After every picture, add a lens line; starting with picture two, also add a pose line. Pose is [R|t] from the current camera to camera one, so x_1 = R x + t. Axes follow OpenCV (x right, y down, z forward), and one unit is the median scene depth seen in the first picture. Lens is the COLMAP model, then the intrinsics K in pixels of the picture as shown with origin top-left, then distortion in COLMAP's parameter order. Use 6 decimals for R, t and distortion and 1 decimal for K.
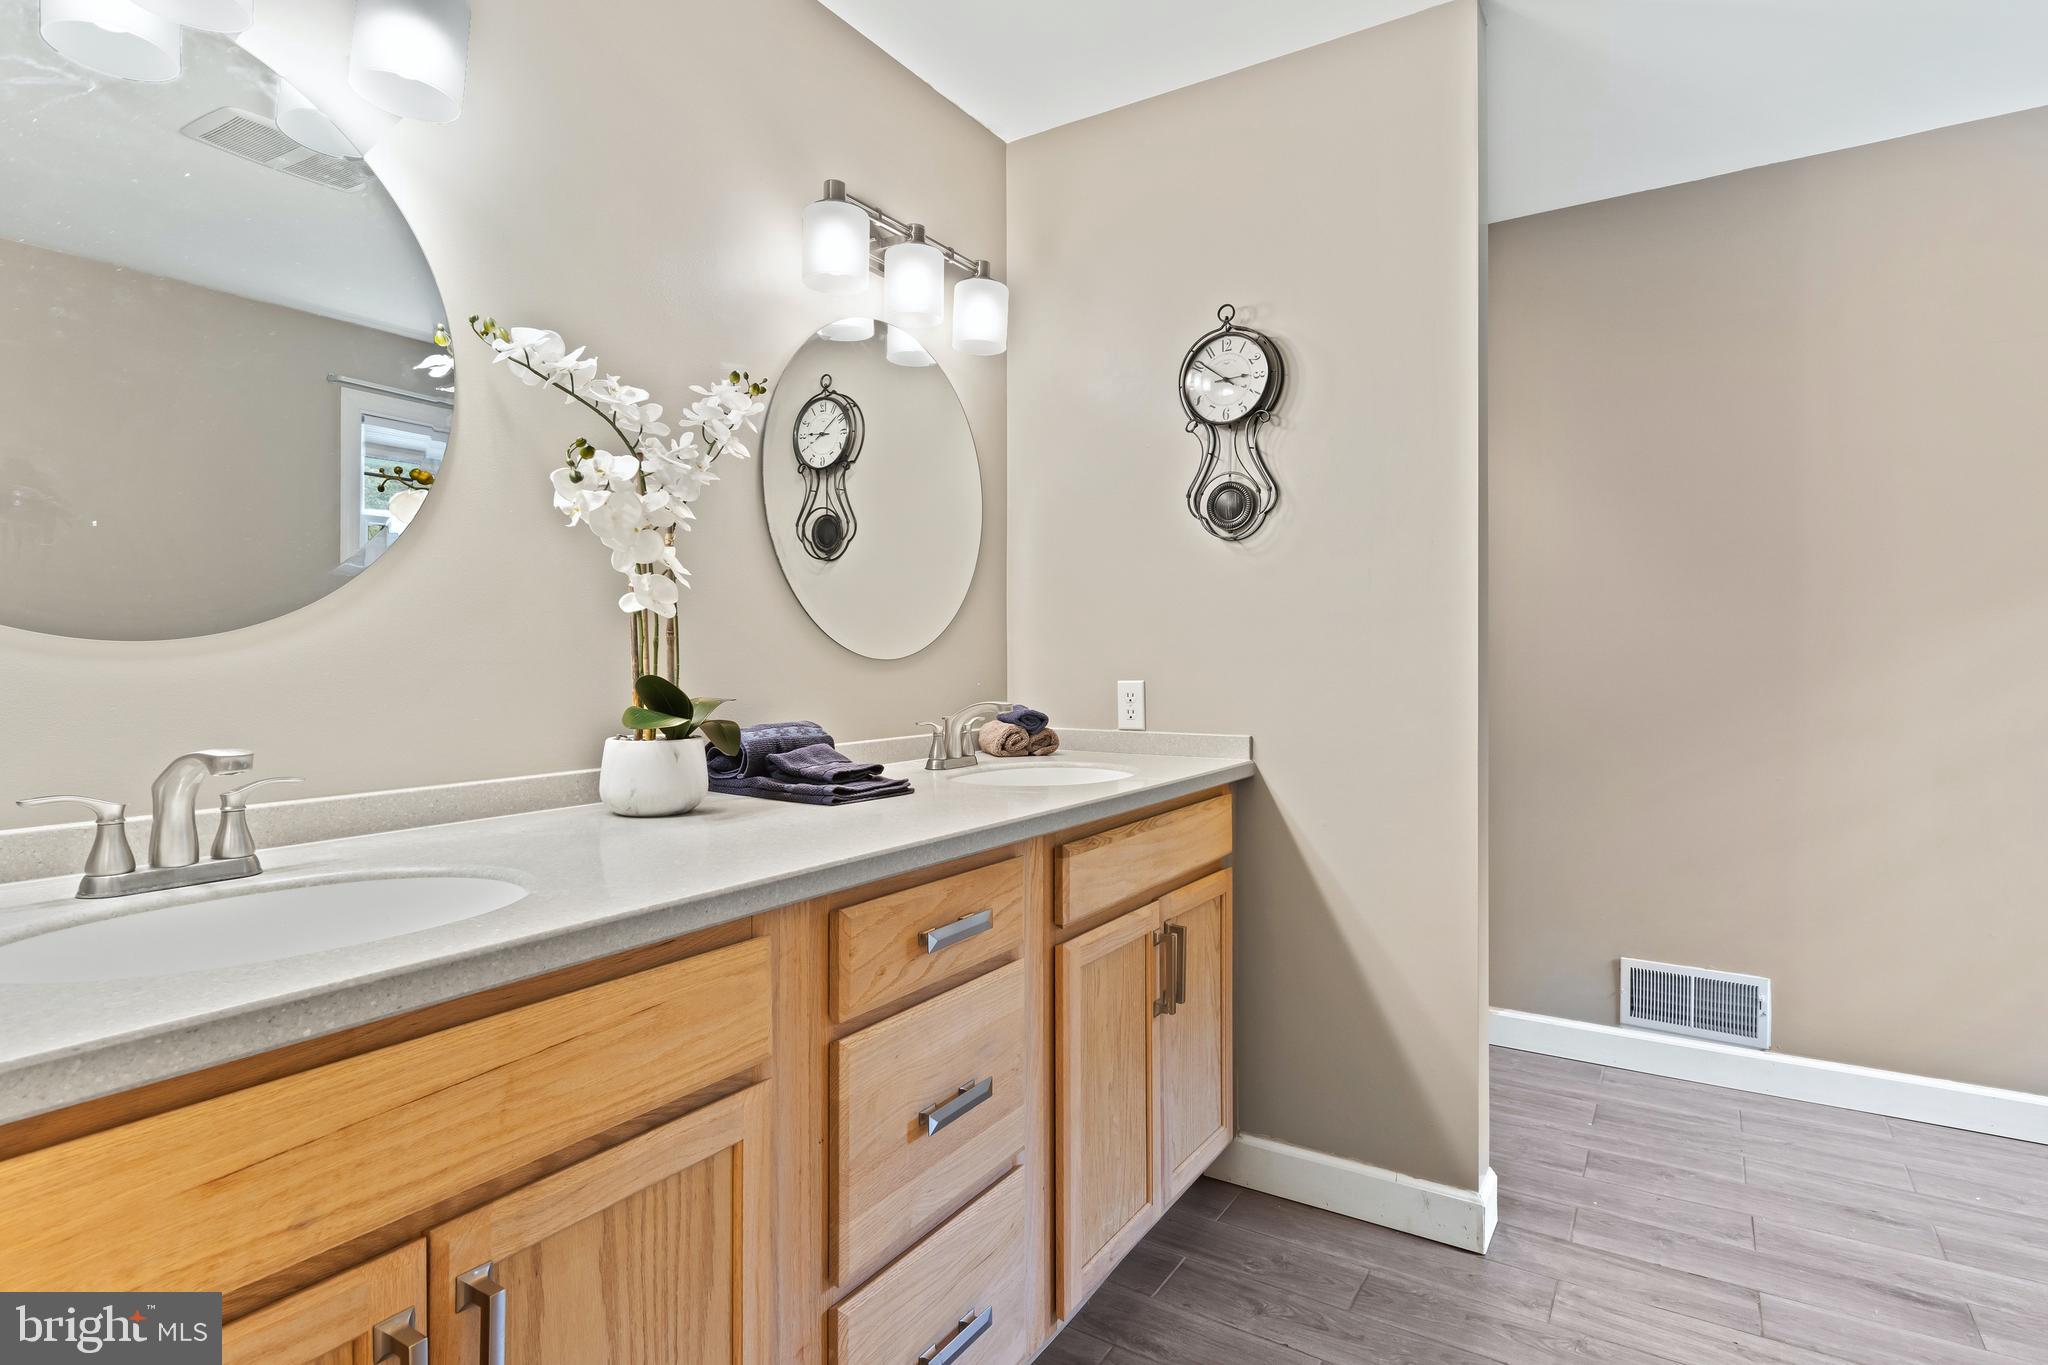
lens RADIAL K [[1058.1, 0, 1021.6], [0, 1058.1, 654.2], [0, 0, 1]] dist [0.002109, -0.000533]
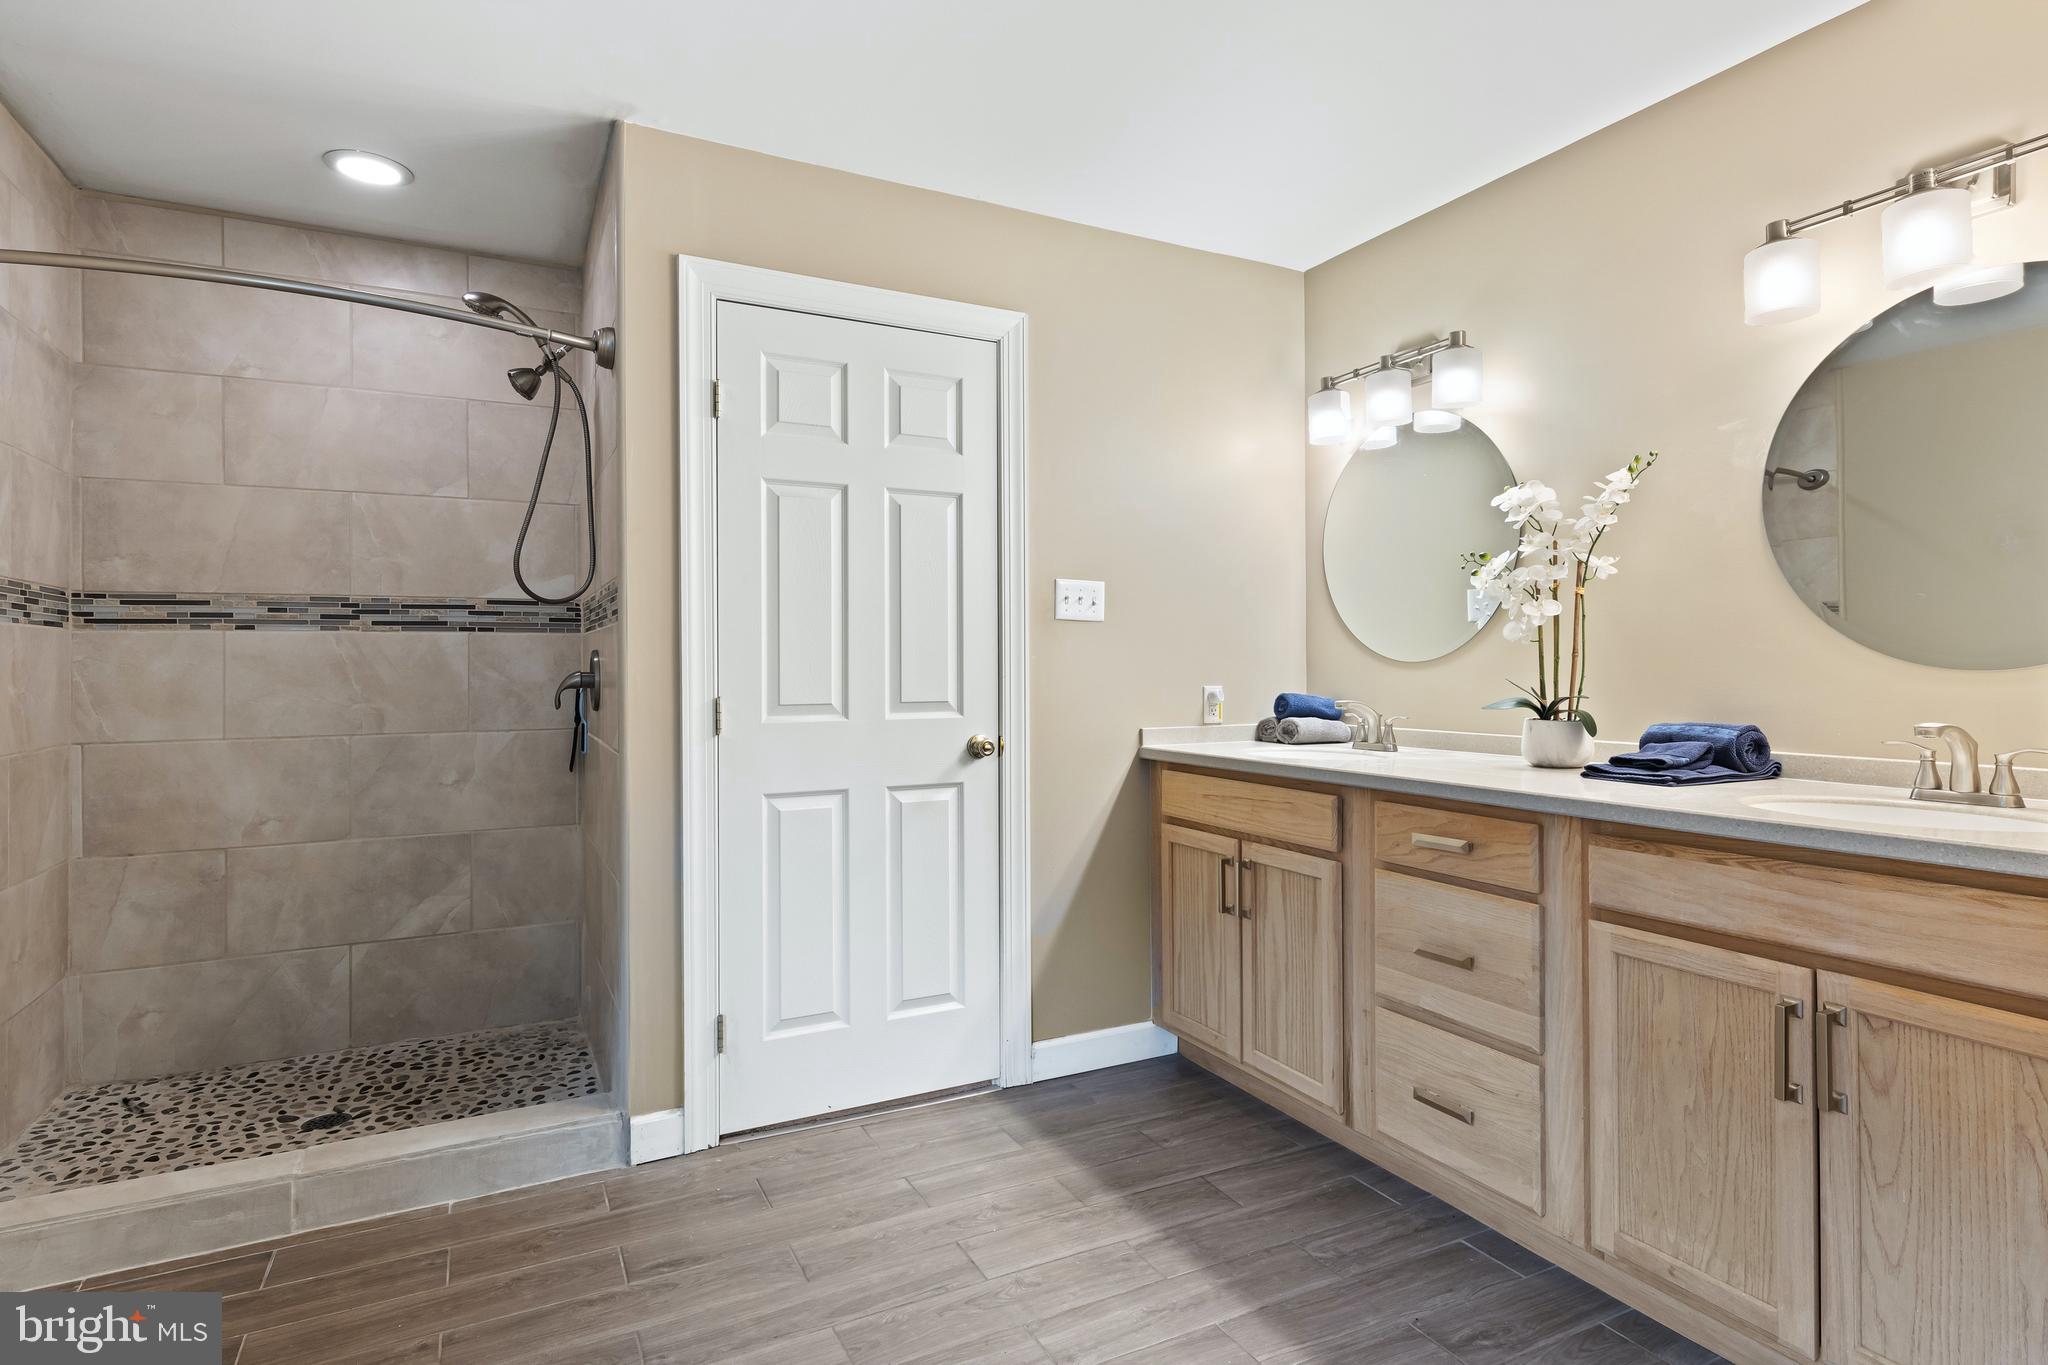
lens RADIAL K [[1058.1, 0, 1021.6], [0, 1058.1, 654.2], [0, 0, 1]] dist [0.002109, -0.000533]
pose [[-0.509813, -0.004399, -0.860274, 2.198564], [0.009005, 0.999905, -0.010449, -0.011280], [0.860238, -0.013073, -0.509725, 1.734342]]
